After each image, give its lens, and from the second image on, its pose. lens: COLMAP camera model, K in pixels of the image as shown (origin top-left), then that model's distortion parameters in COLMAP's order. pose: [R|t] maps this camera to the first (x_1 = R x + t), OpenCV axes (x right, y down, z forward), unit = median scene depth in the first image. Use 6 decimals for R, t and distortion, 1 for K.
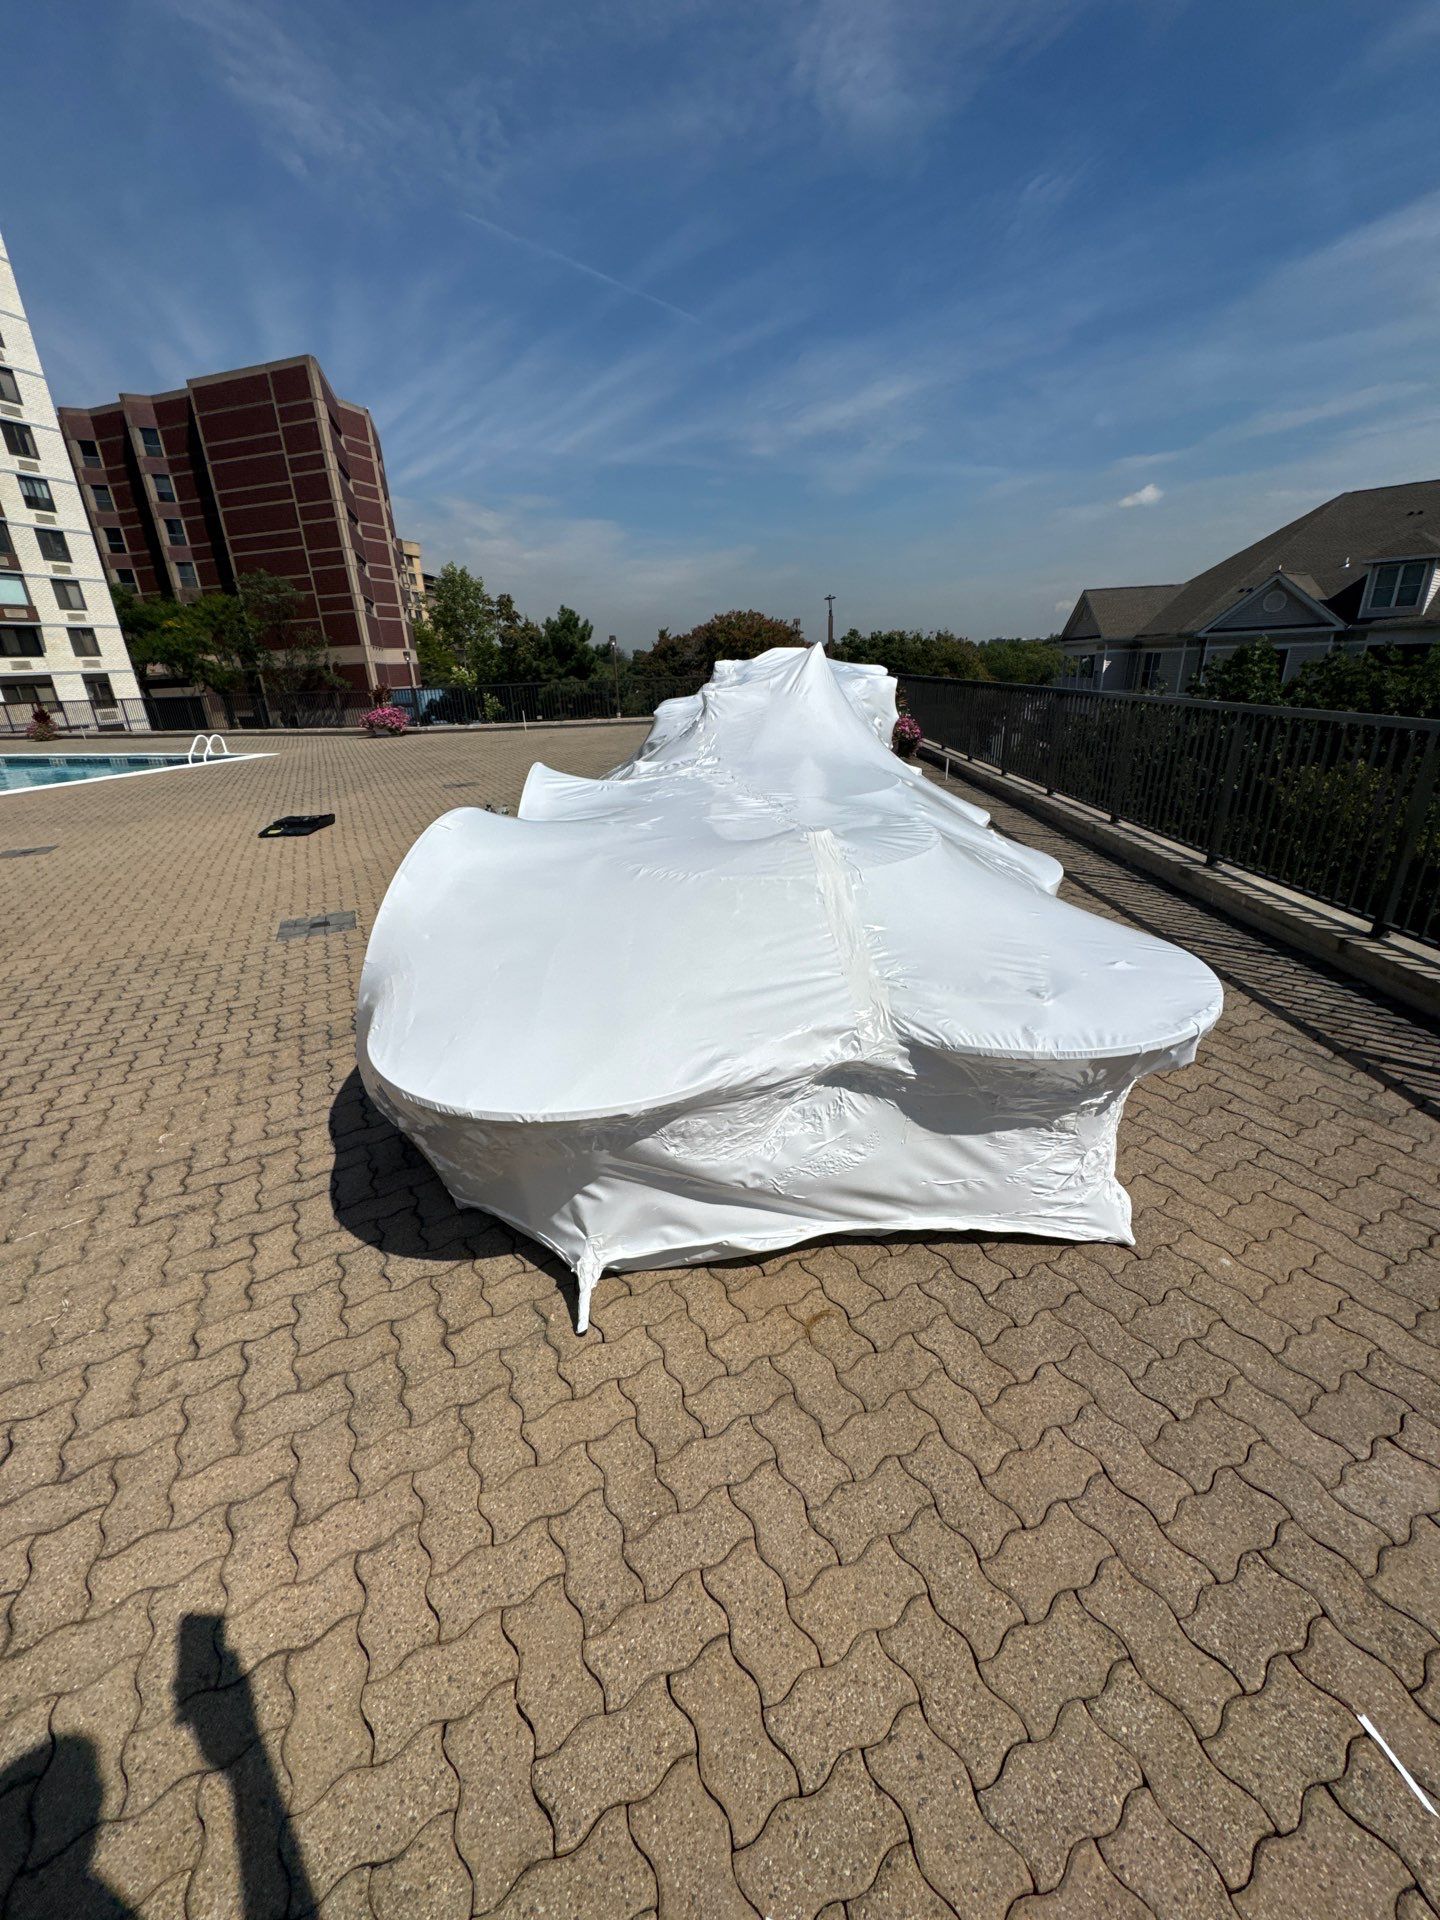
lens RADIAL K [[764.9, 0, 724.2], [0, 764.9, 961.3], [0, 0, 1]] dist [-0.001040, 0.000625]
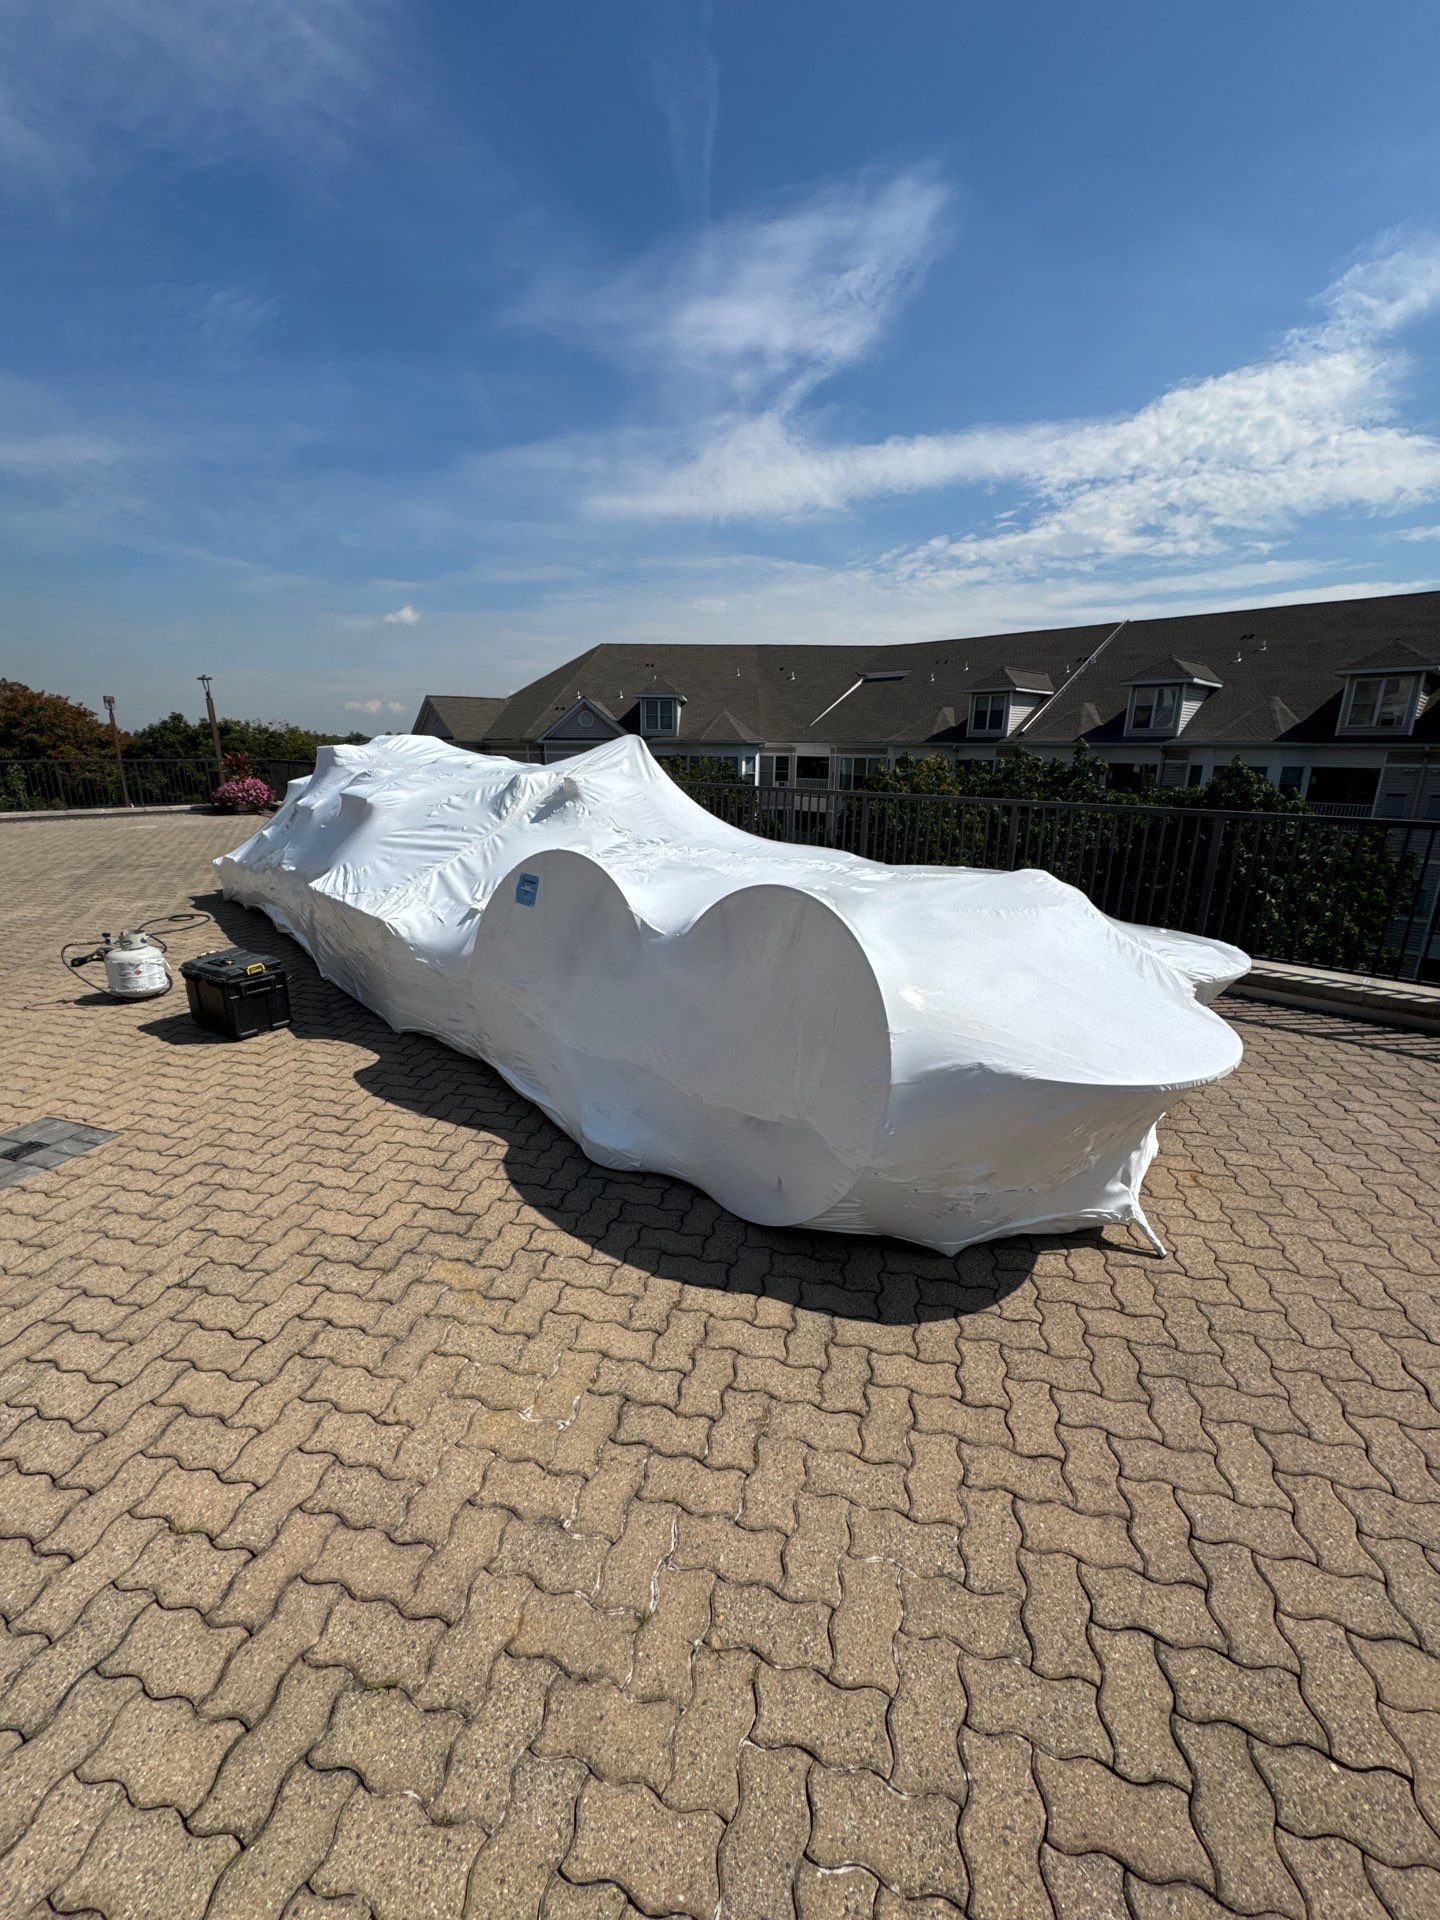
lens RADIAL K [[764.9, 0, 722.2], [0, 764.9, 960.4], [0, 0, 1]] dist [-0.001040, 0.000625]
pose [[0.678961, -0.152810, 0.718095, -0.087471], [0.235055, 0.971860, -0.015434, -0.008464], [-0.695529, 0.179271, 0.695774, 0.030418]]
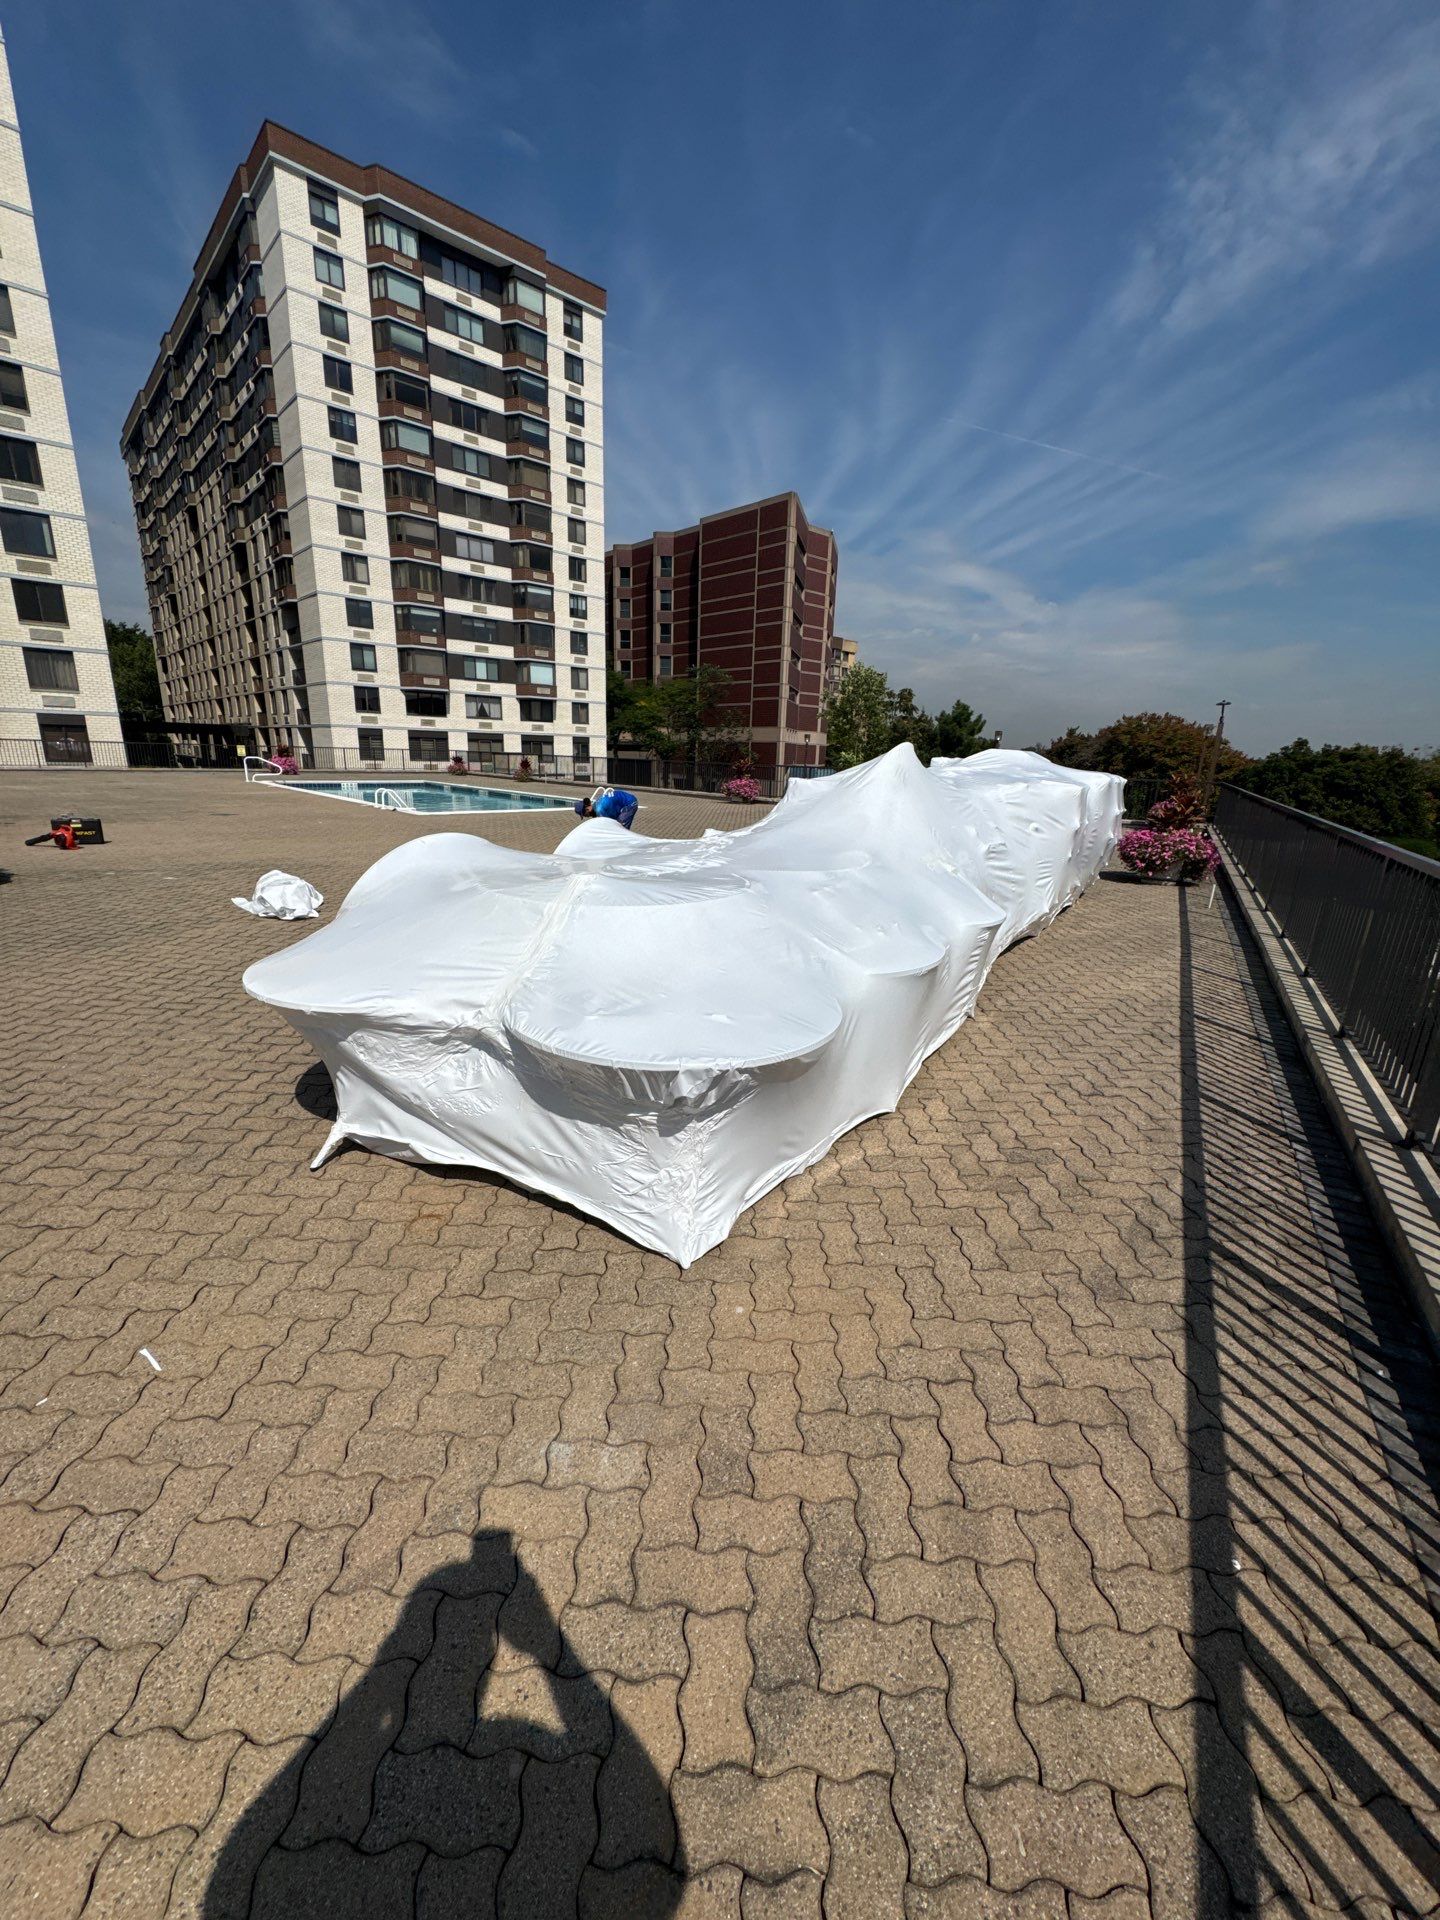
lens RADIAL K [[764.9, 0, 720.5], [0, 764.9, 964.7], [0, 0, 1]] dist [-0.001040, 0.000625]
pose [[0.869740, 0.193889, -0.453827, 0.055077], [-0.238352, 0.970259, -0.042266, -0.001220], [0.432134, 0.144931, 0.890087, -0.001741]]
